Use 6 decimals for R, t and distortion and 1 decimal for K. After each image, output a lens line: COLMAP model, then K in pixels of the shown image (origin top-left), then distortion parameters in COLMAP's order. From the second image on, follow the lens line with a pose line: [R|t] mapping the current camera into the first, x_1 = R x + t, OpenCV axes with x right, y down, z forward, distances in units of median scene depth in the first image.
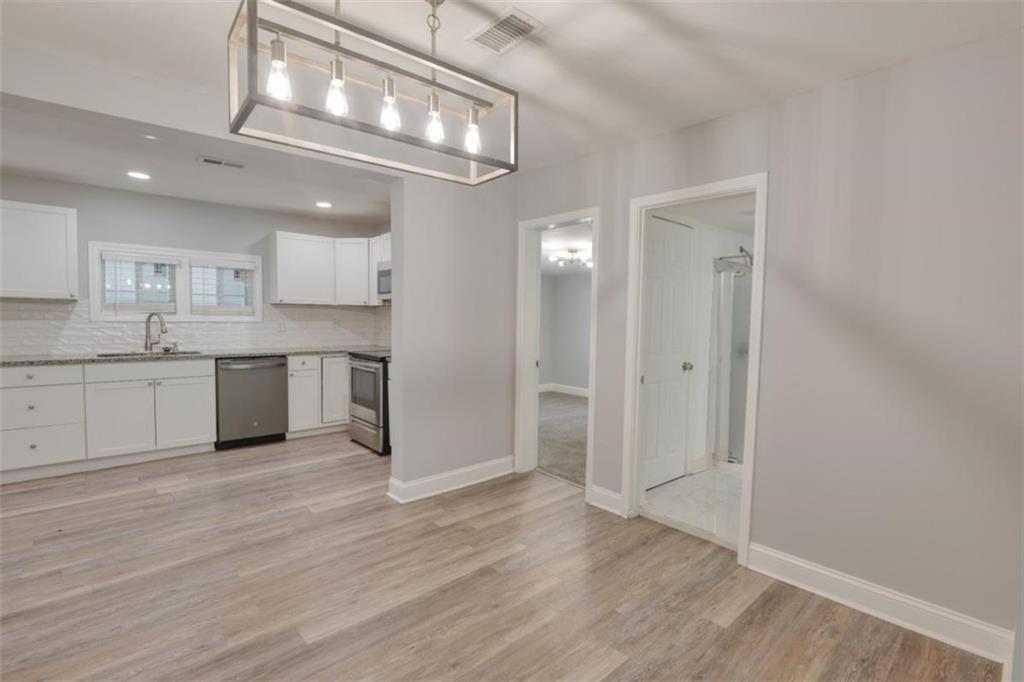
lens RADIAL K [[469.6, 0, 518.6], [0, 469.6, 340.8], [0, 0, 1]] dist [-0.008942, -0.004372]
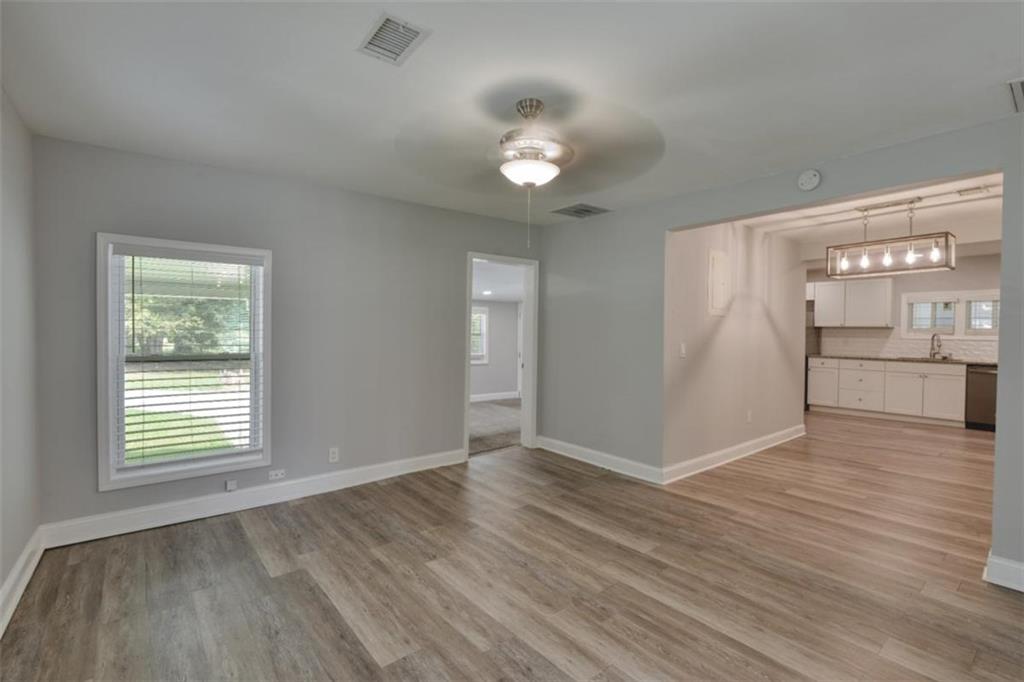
lens RADIAL K [[469.6, 0, 518.6], [0, 469.6, 340.8], [0, 0, 1]] dist [-0.008942, -0.004372]
pose [[-0.054776, 0.007862, -0.998468, 0.944246], [-0.055874, 0.998378, 0.010927, 0.028052], [0.996934, 0.056387, -0.054248, -0.355334]]
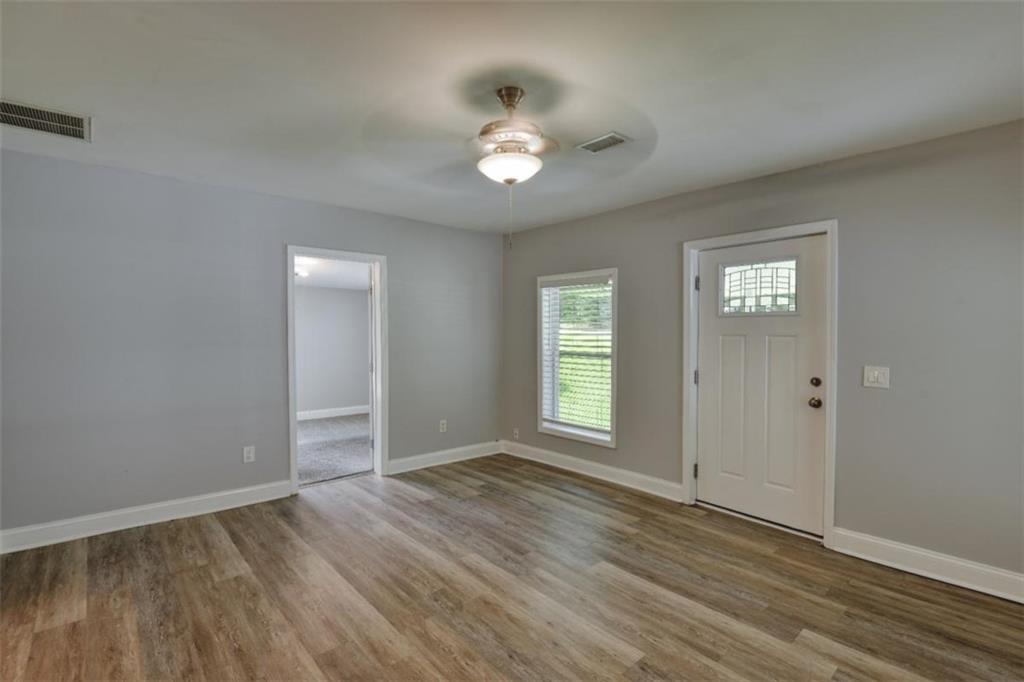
lens RADIAL K [[469.6, 0, 518.6], [0, 469.6, 340.8], [0, 0, 1]] dist [-0.008942, -0.004372]
pose [[0.004267, -0.031959, 0.999480, -0.178263], [0.044629, 0.998499, 0.031737, 0.005862], [-0.998995, 0.044470, 0.005687, -0.388589]]
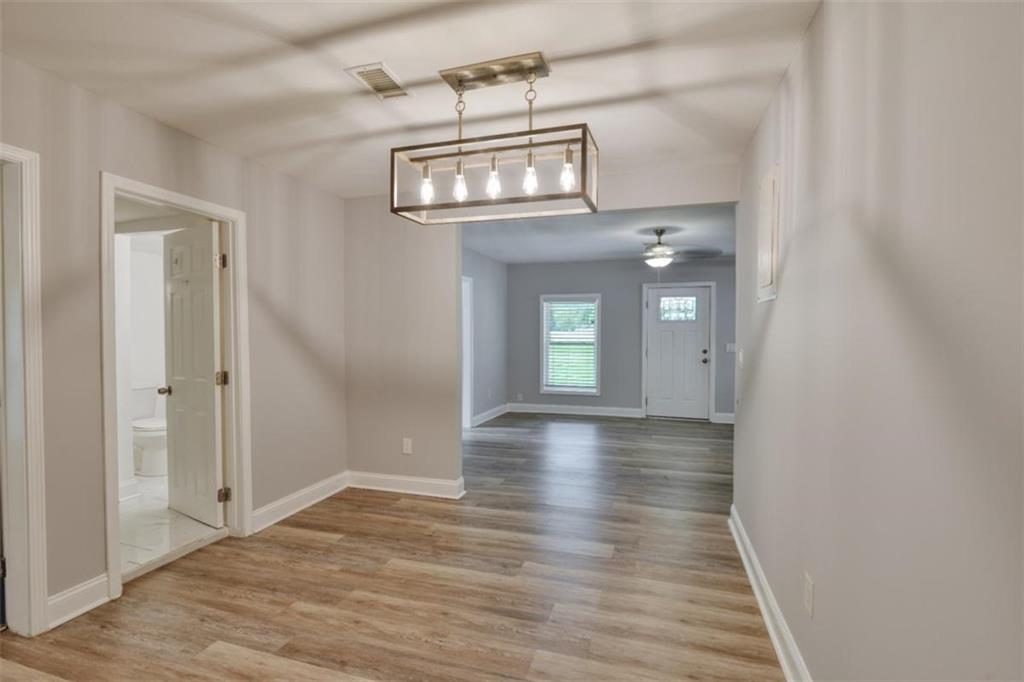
lens RADIAL K [[469.6, 0, 518.6], [0, 469.6, 340.8], [0, 0, 1]] dist [-0.008942, -0.004372]
pose [[-0.511469, -0.031565, 0.858722, -0.553218], [0.031756, 0.997948, 0.055597, -0.039620], [-0.858715, 0.055706, -0.509417, 0.614819]]
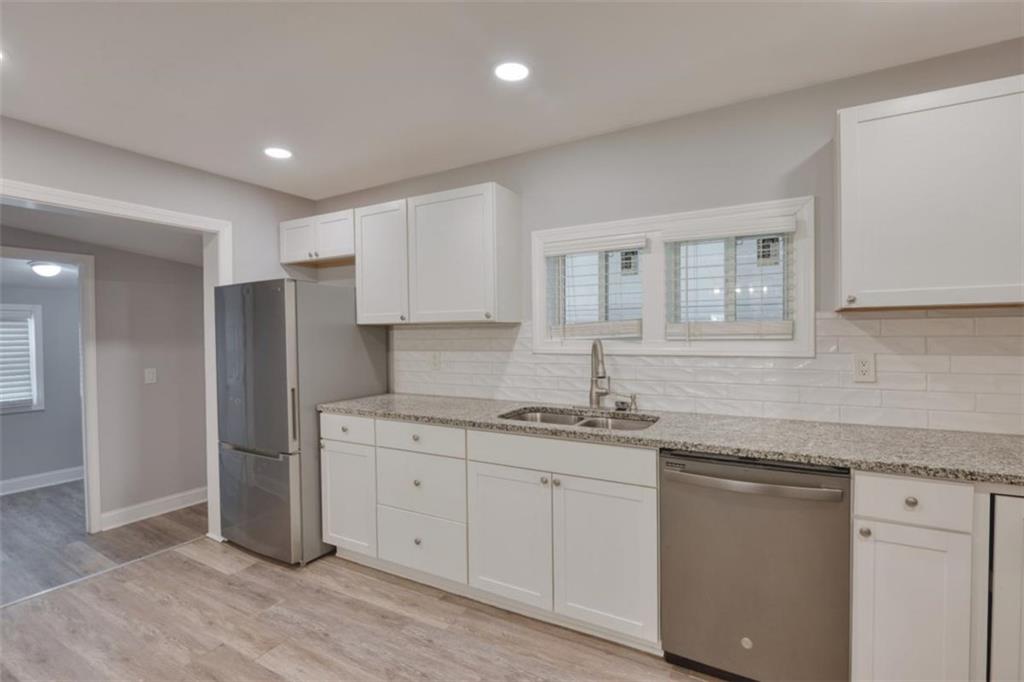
lens RADIAL K [[469.6, 0, 518.6], [0, 469.6, 340.8], [0, 0, 1]] dist [-0.008942, -0.004372]
pose [[0.318392, -0.001374, -0.947958, -0.306063], [-0.027999, 0.999549, -0.010853, -0.053030], [0.947545, 0.029998, 0.318210, 0.788525]]
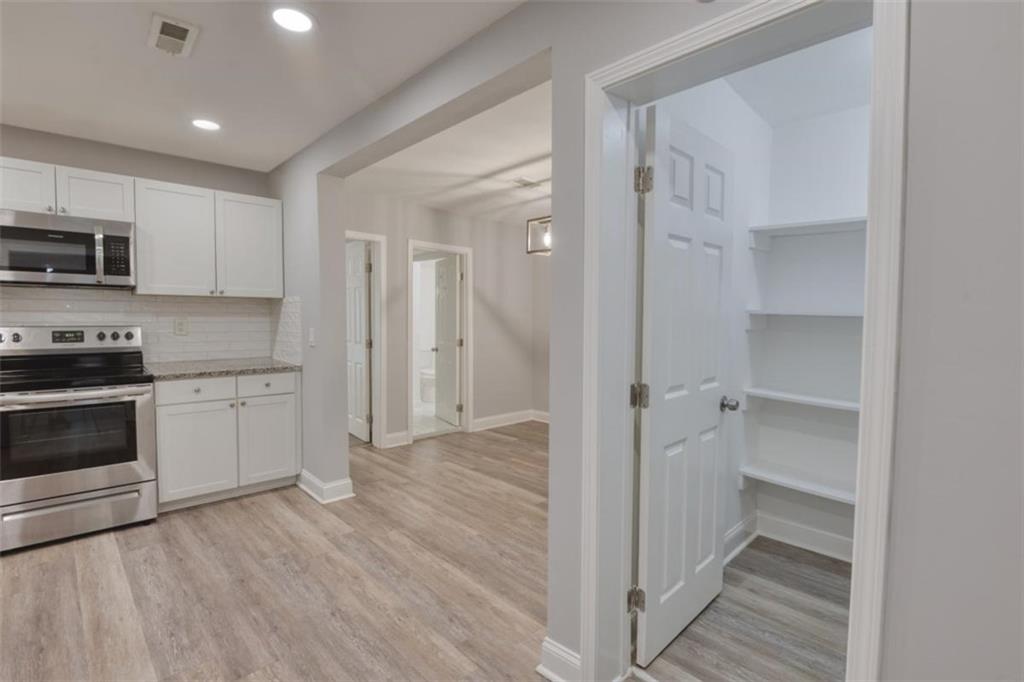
lens RADIAL K [[478.4, 0, 518.6], [0, 478.4, 339.0], [0, 0, 1]] dist [-0.000978, -0.007676]
pose [[-0.038174, -0.057929, 0.997591, -1.030829], [0.036507, 0.997571, 0.059325, -0.038628], [-0.998604, 0.038684, -0.035967, 0.526898]]
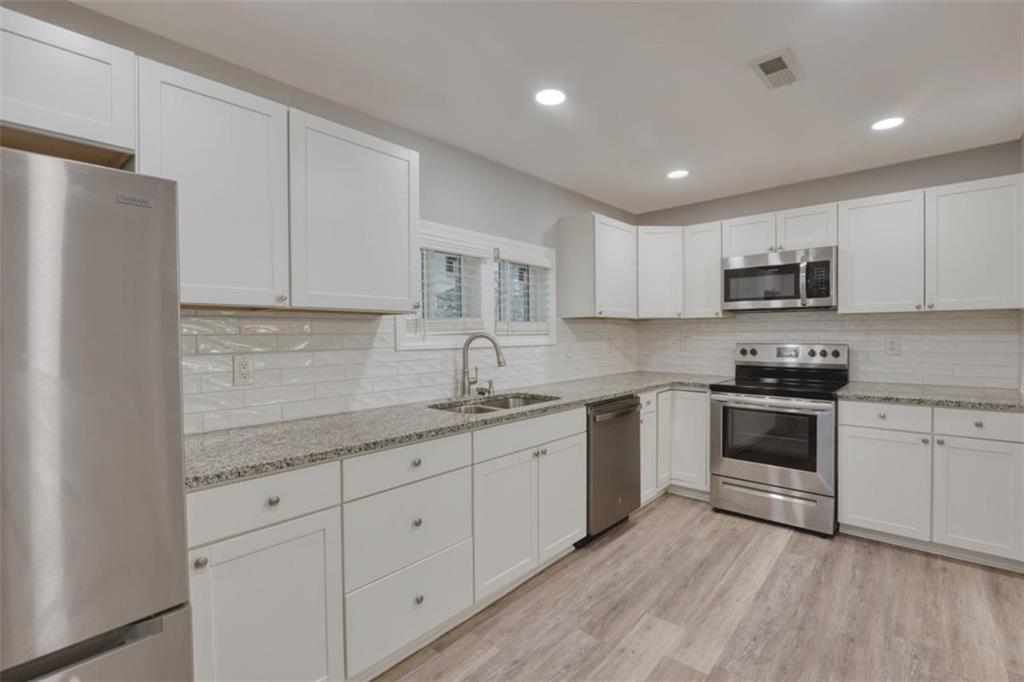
lens RADIAL K [[469.6, 0, 518.6], [0, 469.6, 340.8], [0, 0, 1]] dist [-0.008942, -0.004372]
pose [[0.992412, -0.021567, 0.121055, -0.862172], [0.025076, 0.999306, -0.027534, -0.034446], [-0.120377, 0.030361, 0.992264, 0.402306]]
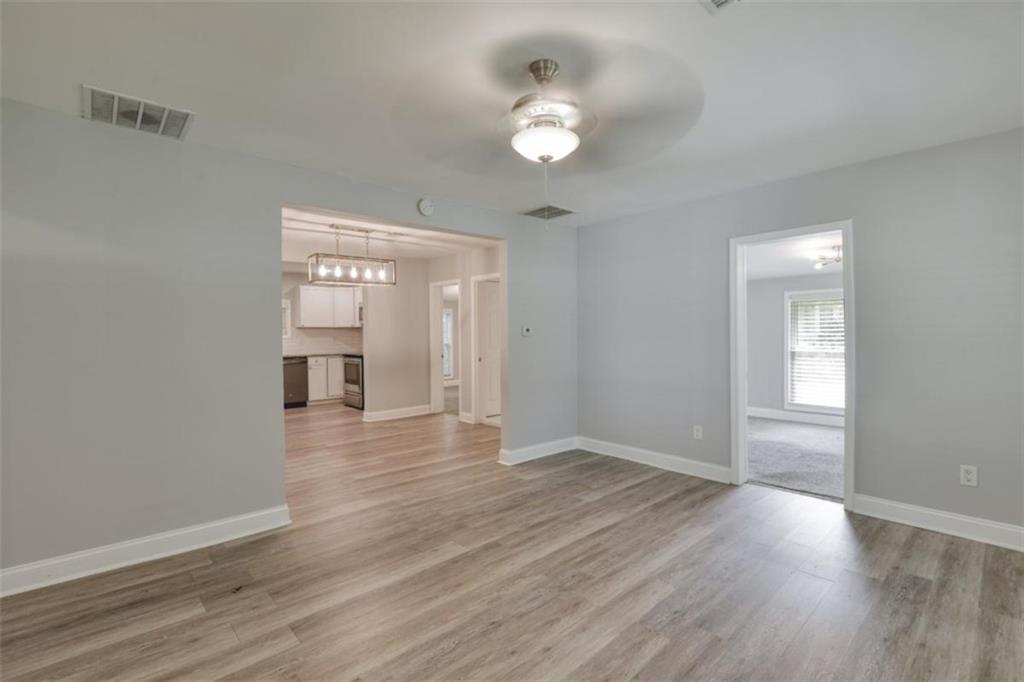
lens RADIAL K [[469.6, 0, 518.6], [0, 469.6, 340.8], [0, 0, 1]] dist [-0.008942, -0.004372]
pose [[0.999658, -0.023840, 0.010789, 0.323112], [0.024174, 0.999198, -0.031929, 0.053893], [-0.010019, 0.032179, 0.999432, -0.886187]]
